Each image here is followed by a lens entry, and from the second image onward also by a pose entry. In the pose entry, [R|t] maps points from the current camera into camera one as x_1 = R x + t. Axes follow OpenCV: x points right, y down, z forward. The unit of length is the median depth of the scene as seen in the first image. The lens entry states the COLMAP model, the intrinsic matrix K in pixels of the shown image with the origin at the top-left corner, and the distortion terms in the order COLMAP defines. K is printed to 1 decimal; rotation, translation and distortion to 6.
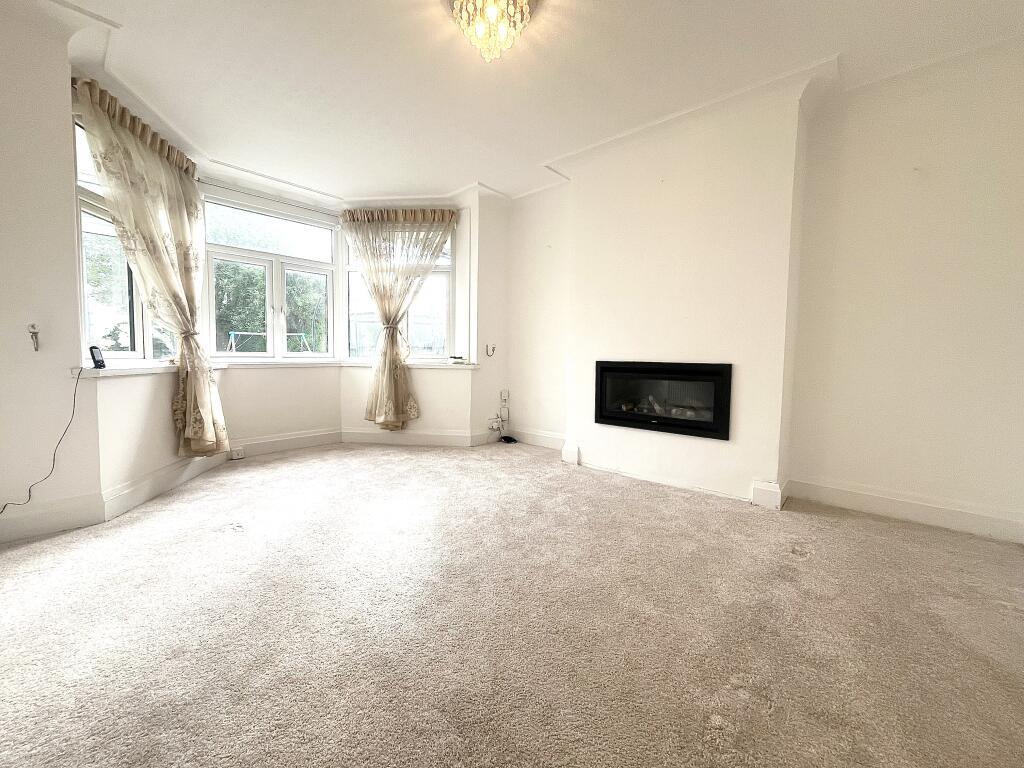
lens RADIAL K [[416.5, 0, 514.8], [0, 416.5, 381.9], [0, 0, 1]] dist [0.001118, 0.000145]
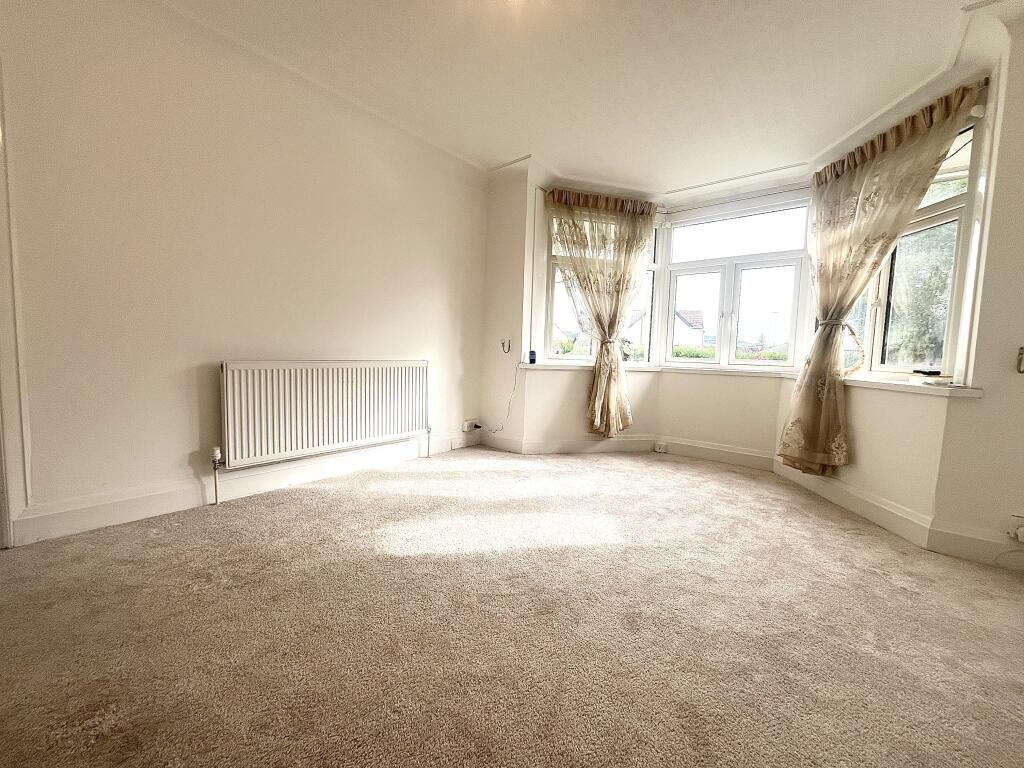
lens RADIAL K [[416.5, 0, 514.8], [0, 416.5, 381.9], [0, 0, 1]] dist [0.001118, 0.000145]
pose [[0.042346, 0.066203, -0.996907, 0.367475], [-0.092034, 0.993818, 0.062088, -0.031861], [0.994855, 0.089120, 0.048177, 0.465228]]
